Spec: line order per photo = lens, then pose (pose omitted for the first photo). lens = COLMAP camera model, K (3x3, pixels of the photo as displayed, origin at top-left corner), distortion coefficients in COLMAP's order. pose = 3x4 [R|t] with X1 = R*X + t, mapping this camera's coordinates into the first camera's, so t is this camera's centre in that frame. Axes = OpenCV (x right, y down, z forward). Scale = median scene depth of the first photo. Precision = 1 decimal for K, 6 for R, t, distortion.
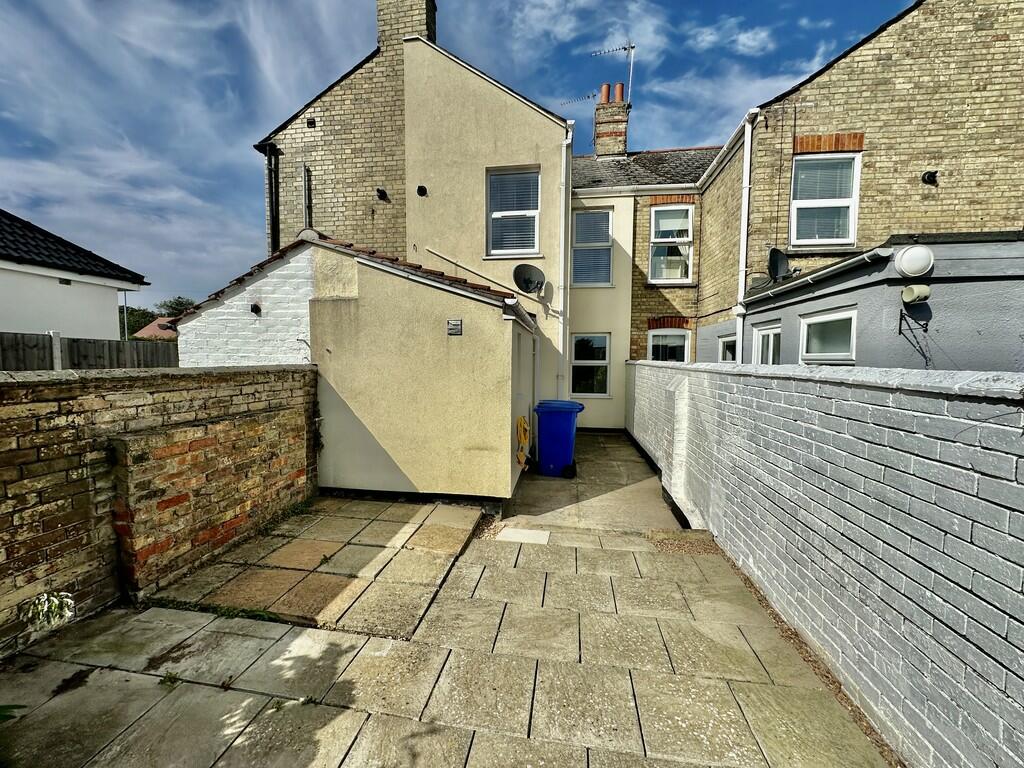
lens RADIAL K [[408.1, 0, 512.8], [0, 408.1, 384.3], [0, 0, 1]] dist [-0.002254, 0.000500]
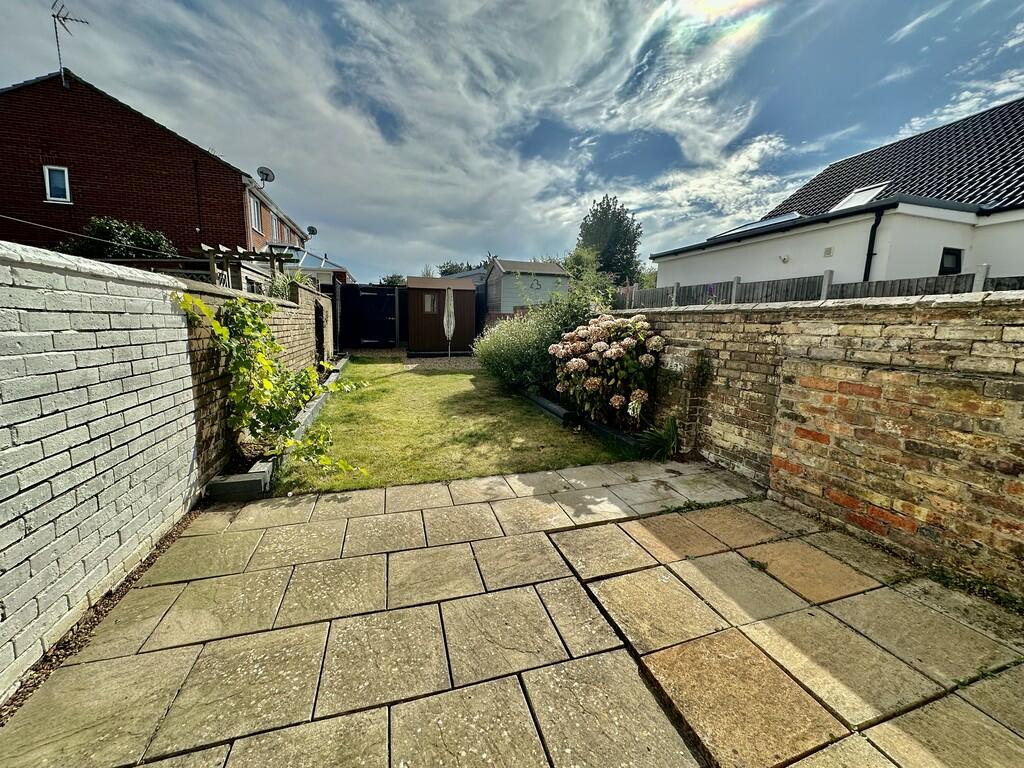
lens RADIAL K [[408.1, 0, 512.8], [0, 408.1, 384.3], [0, 0, 1]] dist [-0.002254, 0.000500]
pose [[-0.907328, 0.035922, -0.418887, 0.185933], [-0.054140, 0.978064, 0.201145, 0.006156], [0.416924, 0.205183, -0.885480, 1.232267]]
